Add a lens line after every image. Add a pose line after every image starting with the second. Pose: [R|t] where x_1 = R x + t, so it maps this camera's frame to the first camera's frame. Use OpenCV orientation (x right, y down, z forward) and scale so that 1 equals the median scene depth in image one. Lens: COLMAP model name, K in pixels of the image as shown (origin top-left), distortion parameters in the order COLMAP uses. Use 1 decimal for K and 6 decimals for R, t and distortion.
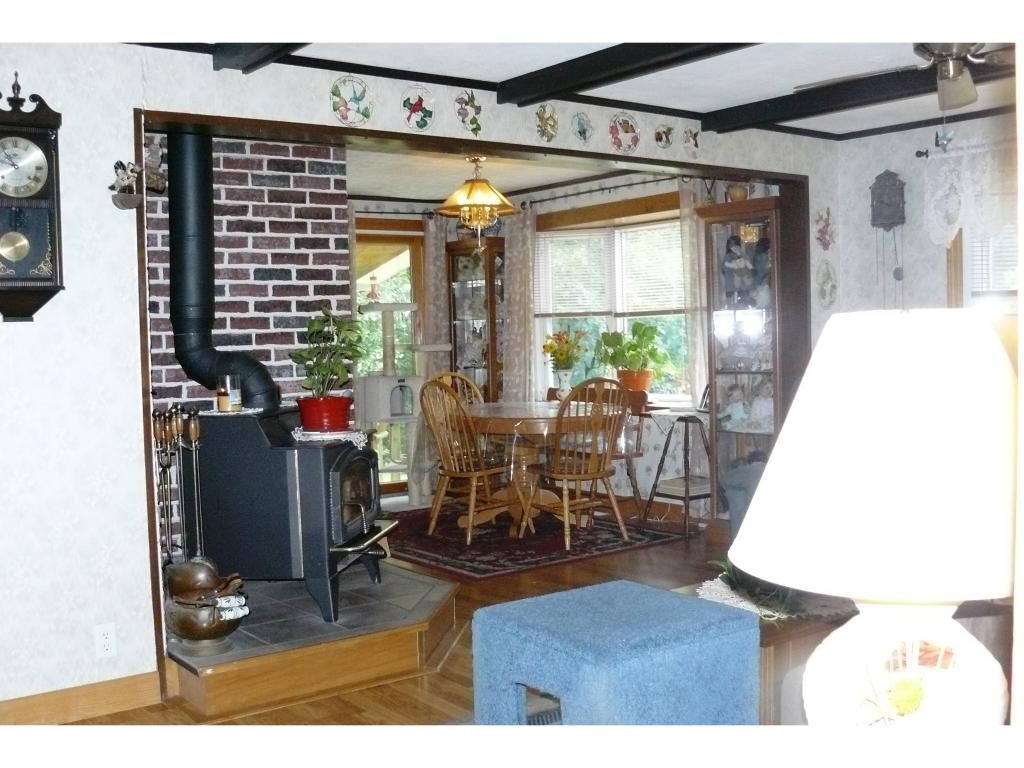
lens RADIAL K [[1129.3, 0, 513.4], [0, 1129.3, 385.5], [0, 0, 1]] dist [-0.068795, 0.000000]
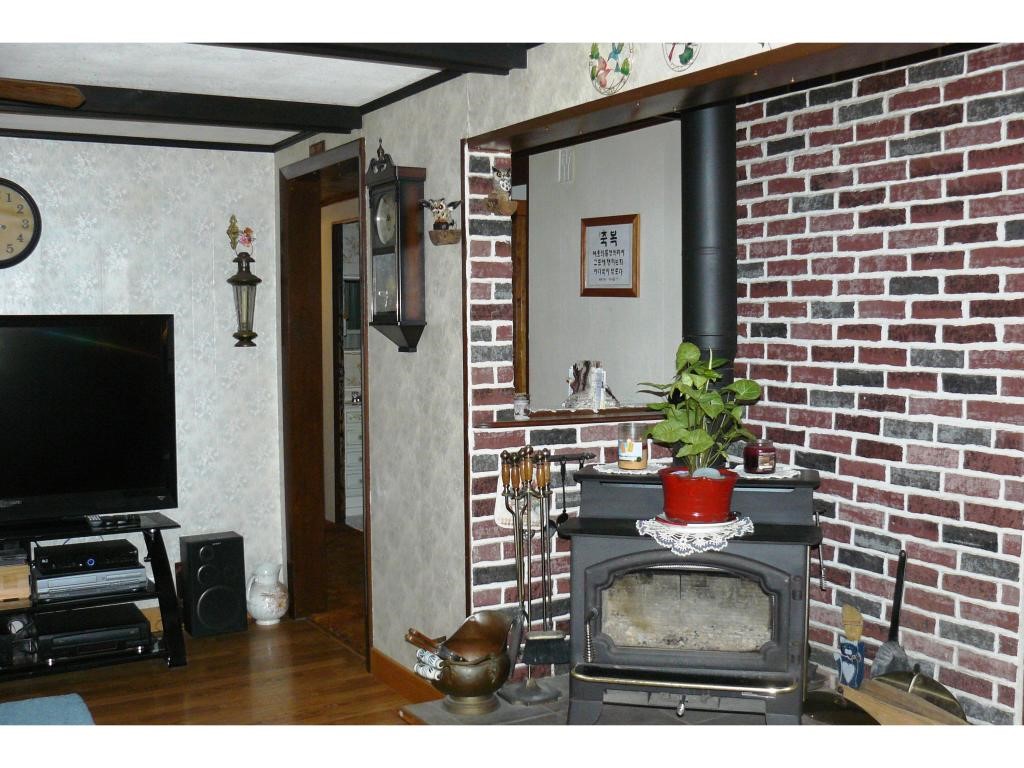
lens RADIAL K [[1129.3, 0, 512.3], [0, 1129.3, 387.6], [0, 0, 1]] dist [-0.068795, 0.000000]
pose [[-0.110935, 0.085162, -0.990172, 0.475684], [-0.048665, 0.994661, 0.091000, -0.086944], [0.992635, 0.058282, -0.106199, 0.833209]]
